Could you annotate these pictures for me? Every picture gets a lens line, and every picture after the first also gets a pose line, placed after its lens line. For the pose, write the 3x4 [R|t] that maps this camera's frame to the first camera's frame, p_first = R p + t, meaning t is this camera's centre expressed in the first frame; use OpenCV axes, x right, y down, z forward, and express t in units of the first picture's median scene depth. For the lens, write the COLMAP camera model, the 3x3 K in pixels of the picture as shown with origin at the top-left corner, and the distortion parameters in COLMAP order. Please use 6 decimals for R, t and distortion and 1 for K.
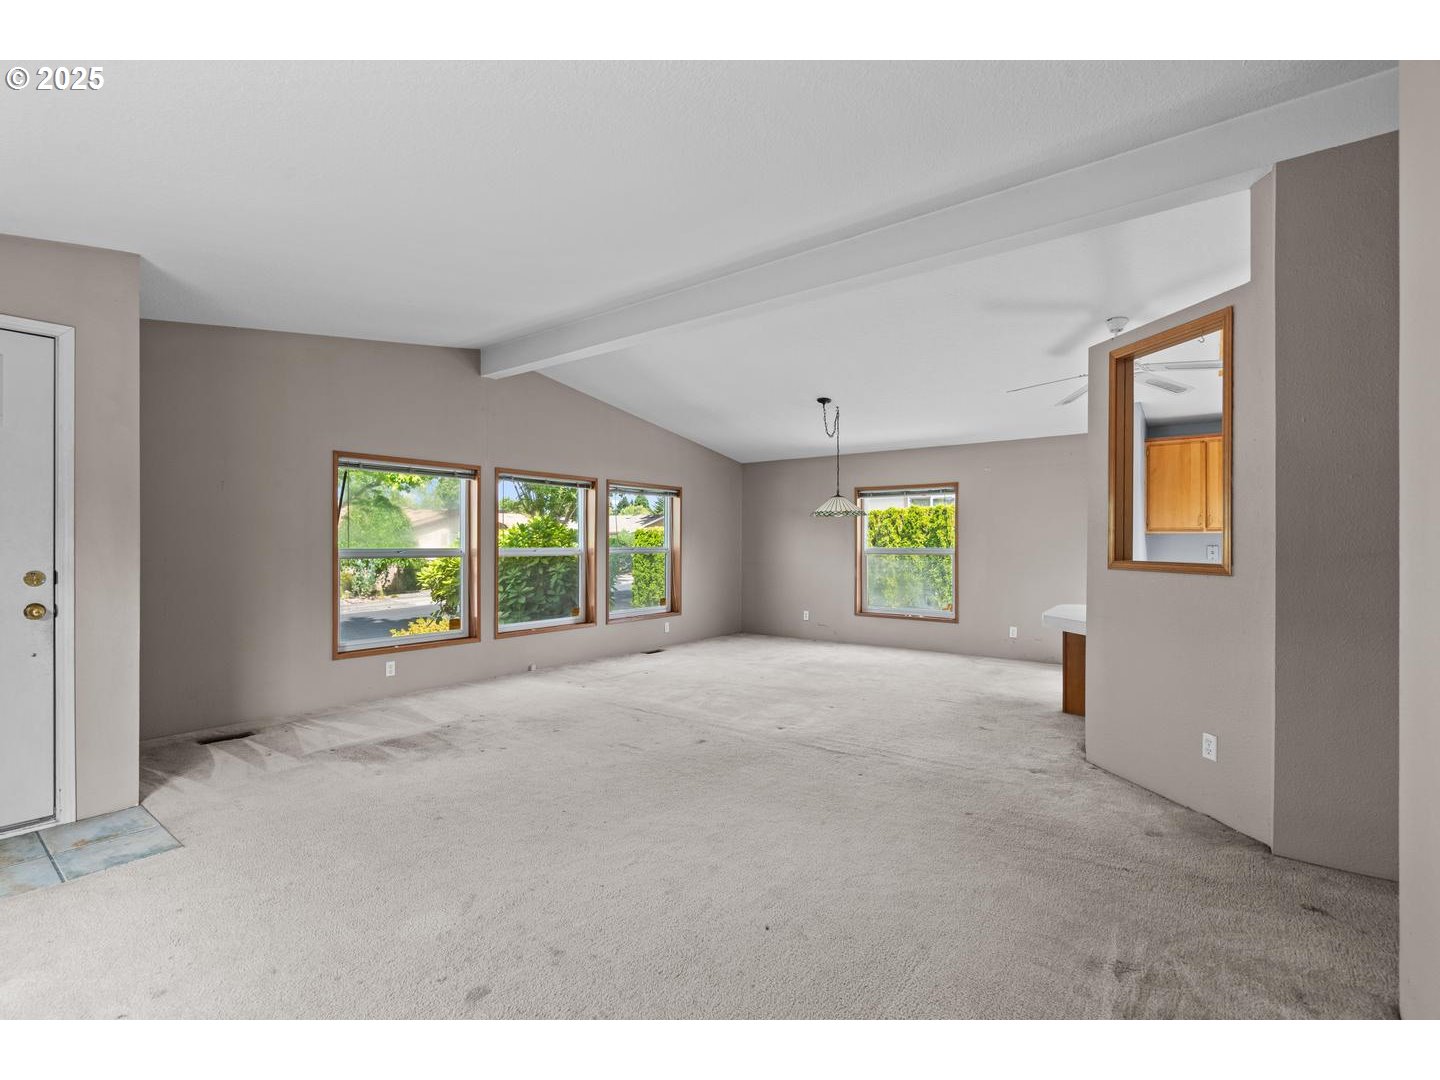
lens RADIAL K [[661.4, 0, 718.6], [0, 661.4, 534.9], [0, 0, 1]] dist [0.000176, 0.000796]
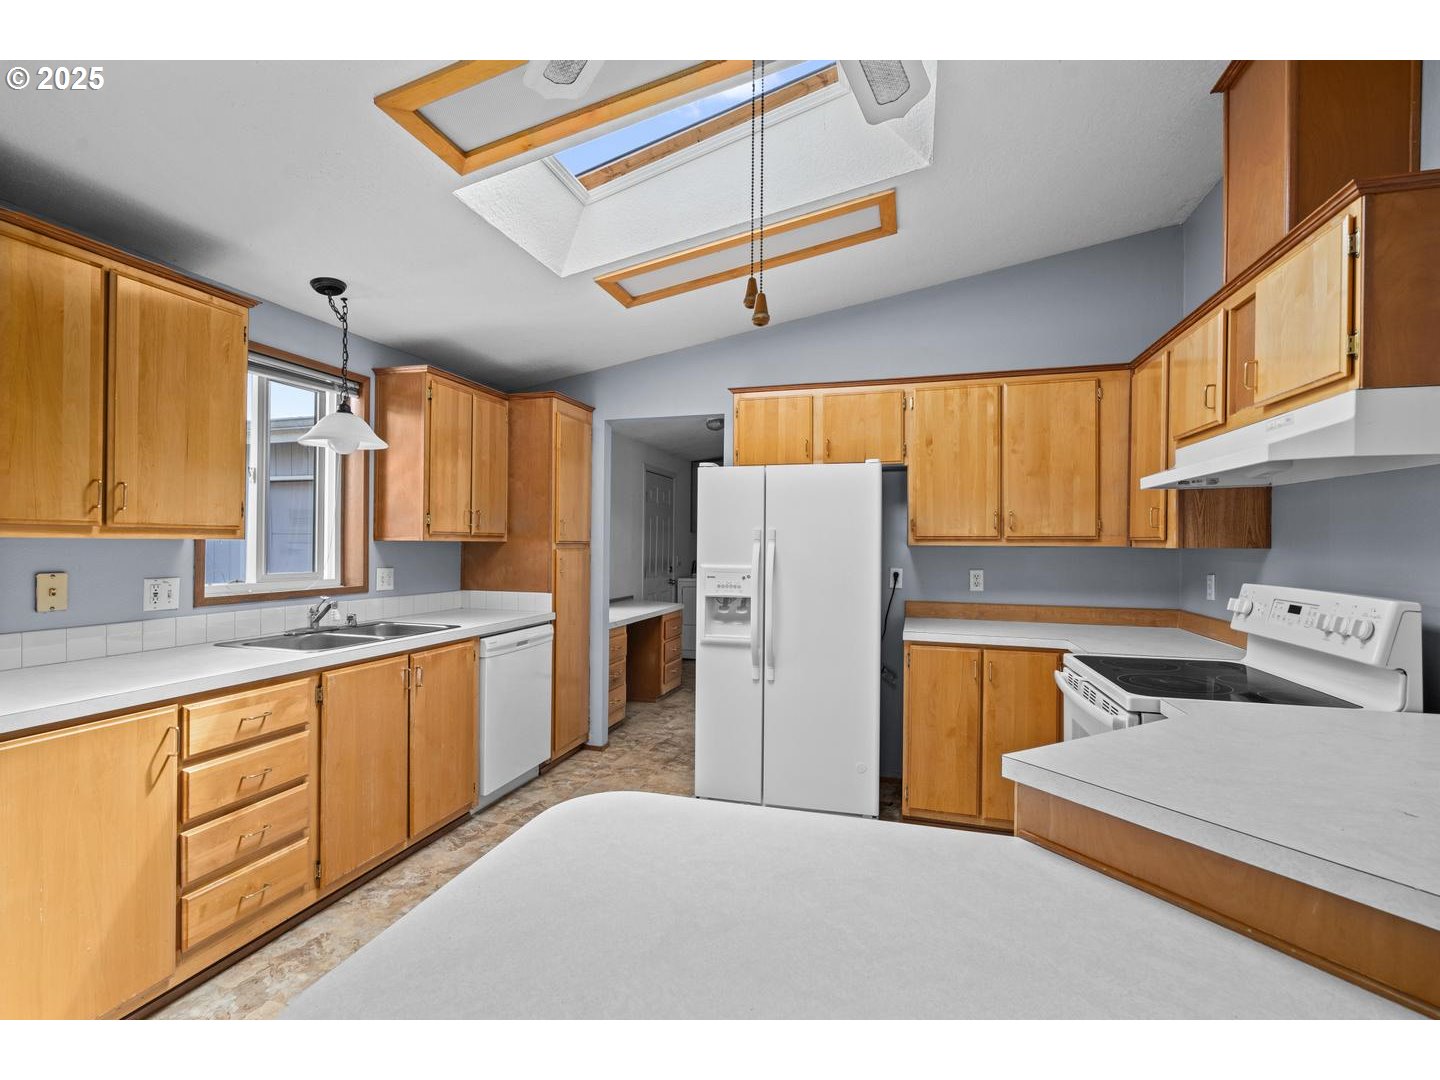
lens RADIAL K [[661.4, 0, 709.8], [0, 661.4, 545.1], [0, 0, 1]] dist [0.000176, 0.000796]
pose [[-0.342681, -0.003597, 0.939445, 0.305515], [-0.022162, 0.999745, -0.004256, -0.004831], [-0.939190, -0.022278, -0.342674, 0.816014]]
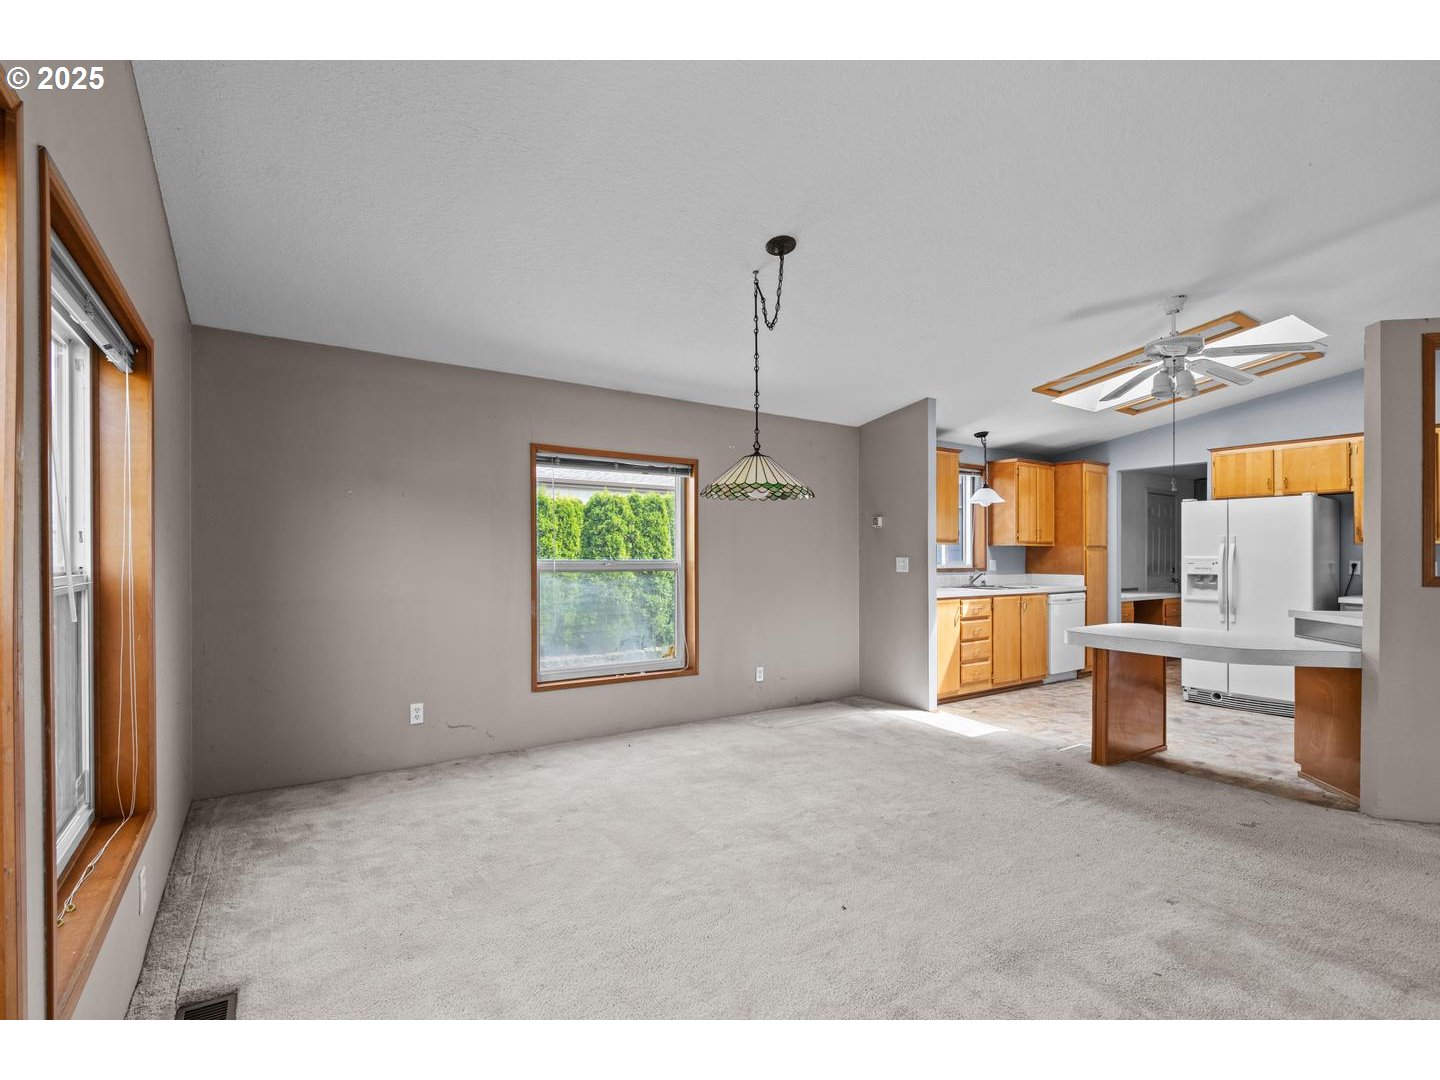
lens RADIAL K [[661.4, 0, 711.9], [0, 661.4, 550.0], [0, 0, 1]] dist [0.000176, 0.000796]
pose [[0.327048, 0.007881, 0.944975, -0.322353], [-0.017715, 0.999841, -0.002208, 0.013913], [-0.944842, -0.016018, 0.327136, 0.972983]]
